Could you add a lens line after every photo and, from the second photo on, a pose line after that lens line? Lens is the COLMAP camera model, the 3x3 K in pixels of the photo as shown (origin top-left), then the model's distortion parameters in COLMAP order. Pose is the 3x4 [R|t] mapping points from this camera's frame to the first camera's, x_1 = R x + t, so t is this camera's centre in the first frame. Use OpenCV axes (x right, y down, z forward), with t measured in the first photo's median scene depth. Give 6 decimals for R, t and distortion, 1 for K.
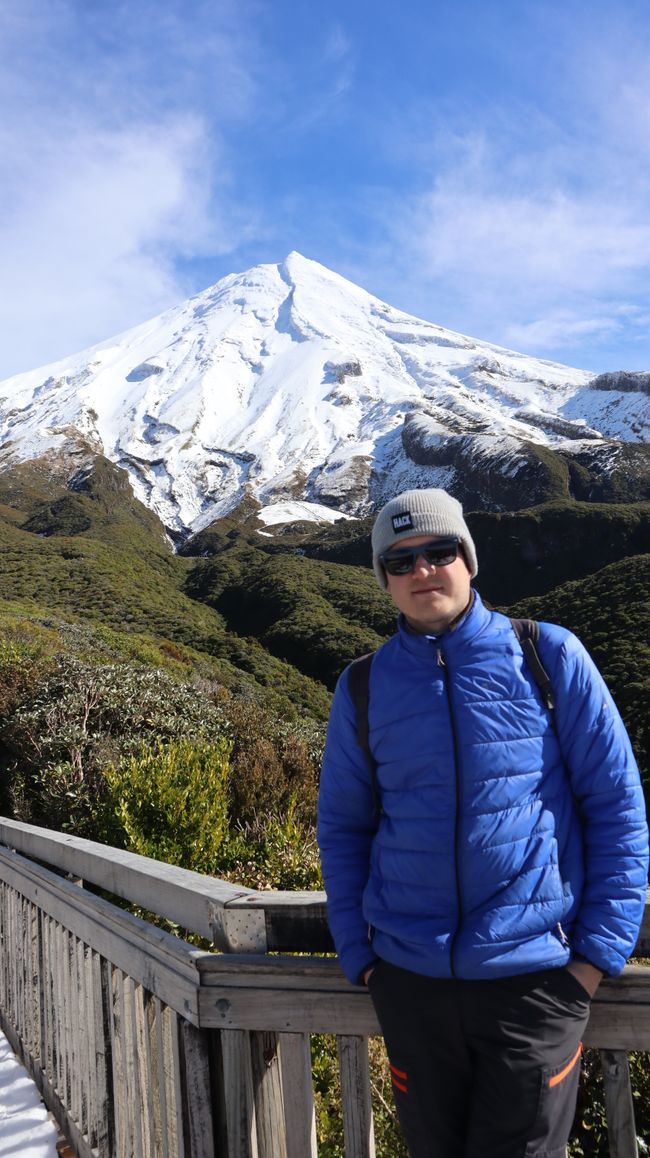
lens RADIAL K [[1066.7, 0, 325.0], [0, 1066.7, 579.0], [0, 0, 1]] dist [-0.064357, 0.001515]
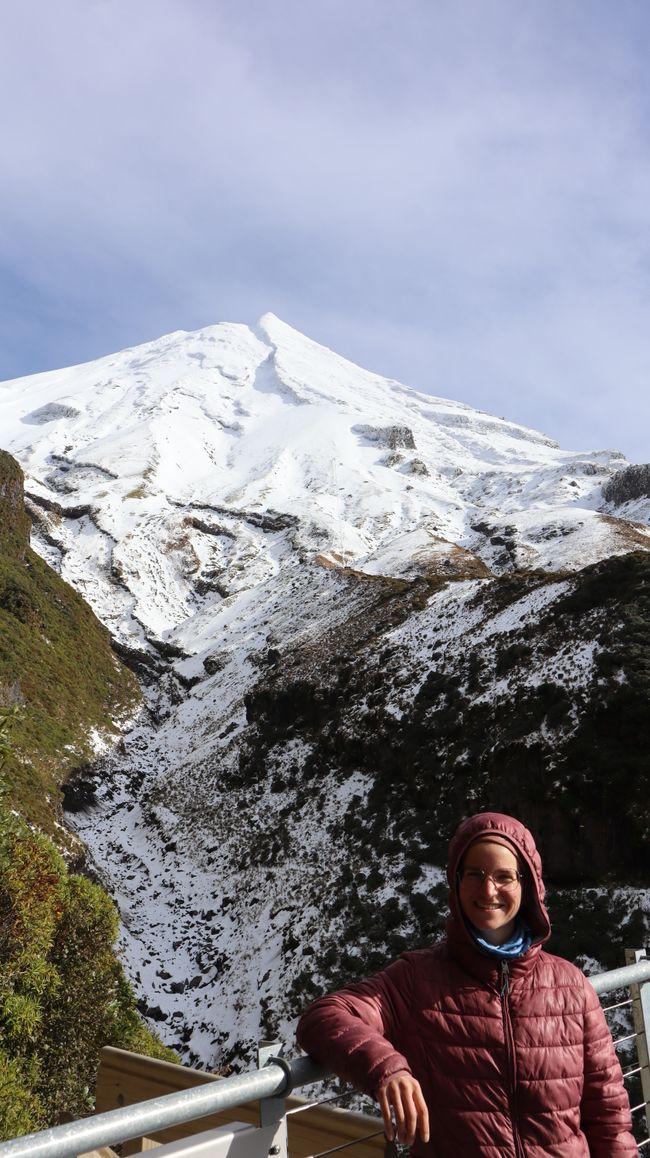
lens RADIAL K [[1066.7, 0, 325.0], [0, 1066.7, 579.0], [0, 0, 1]] dist [-0.064357, 0.001515]
pose [[0.985481, 0.117984, 0.122093, -0.108199], [-0.095706, 0.979993, -0.174511, -0.009616], [-0.140240, 0.160292, 0.977056, 0.556242]]
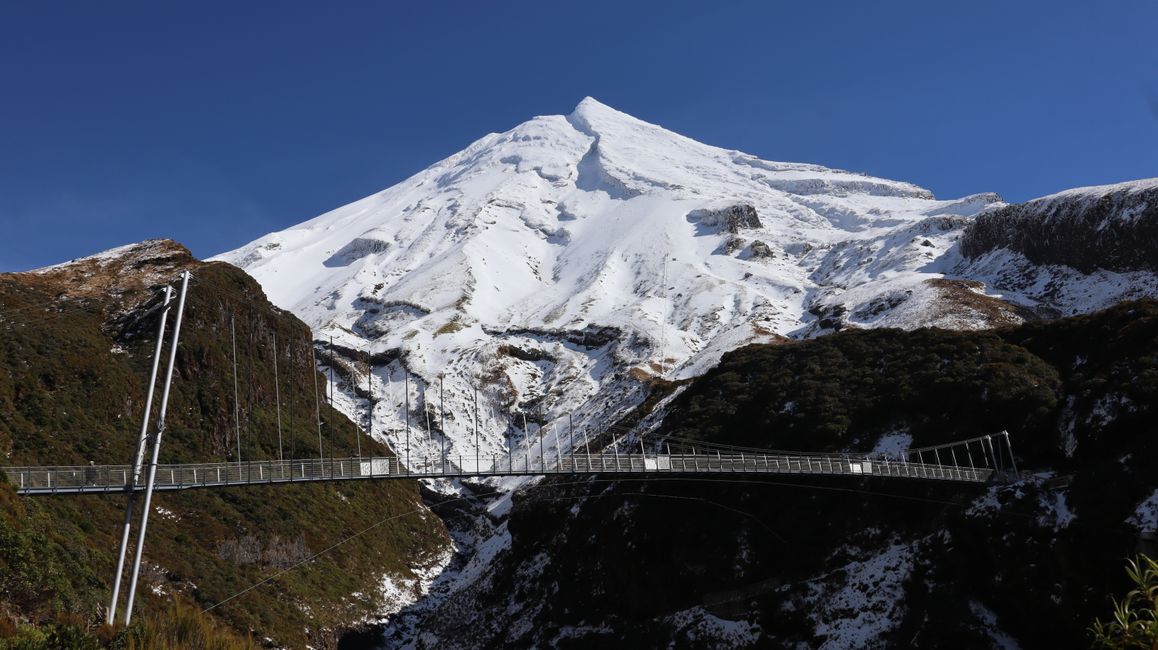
lens RADIAL K [[1257.8, 0, 579.0], [0, 1257.8, 325.0], [0, 0, 1]] dist [-0.023260, -0.001361]
pose [[0.999596, -0.024477, 0.014454, -0.089516], [0.027108, 0.973866, -0.225500, -0.004474], [-0.008556, 0.225801, 0.974136, 0.518142]]
